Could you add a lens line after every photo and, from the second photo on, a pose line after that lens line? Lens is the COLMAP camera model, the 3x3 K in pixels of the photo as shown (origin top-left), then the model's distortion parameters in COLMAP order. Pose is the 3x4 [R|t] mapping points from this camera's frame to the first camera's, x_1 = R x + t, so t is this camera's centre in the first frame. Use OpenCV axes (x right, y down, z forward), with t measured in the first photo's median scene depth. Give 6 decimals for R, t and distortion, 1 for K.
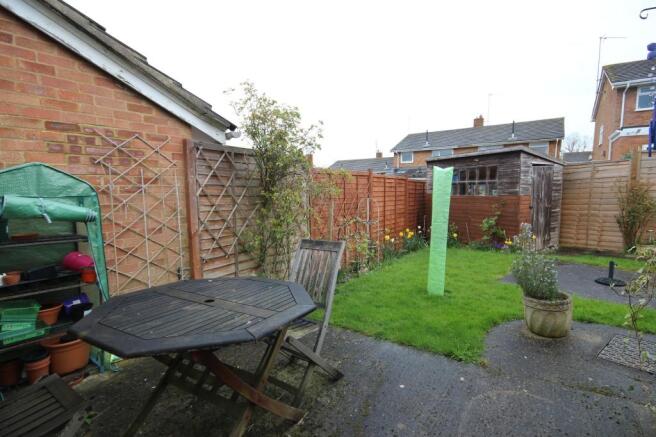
lens RADIAL K [[306.4, 0, 330.6], [0, 306.4, 223.3], [0, 0, 1]] dist [0.004220, -0.009144]
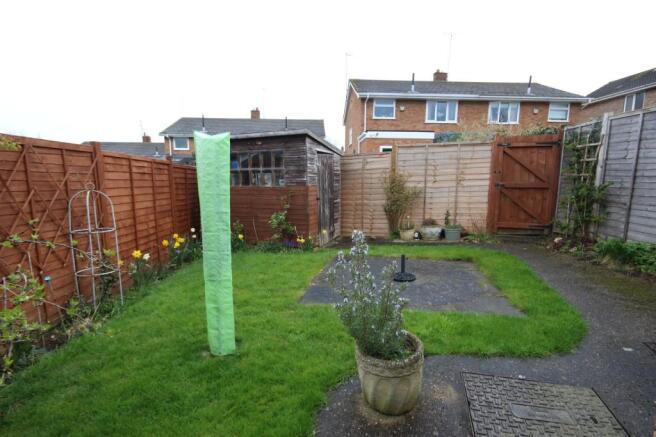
lens RADIAL K [[306.4, 0, 330.6], [0, 306.4, 223.3], [0, 0, 1]] dist [0.004220, -0.009144]
pose [[0.780733, -0.075991, 0.620227, 0.100883], [0.059988, 0.997108, 0.046655, -0.018160], [-0.621979, 0.000781, 0.783033, 0.240620]]
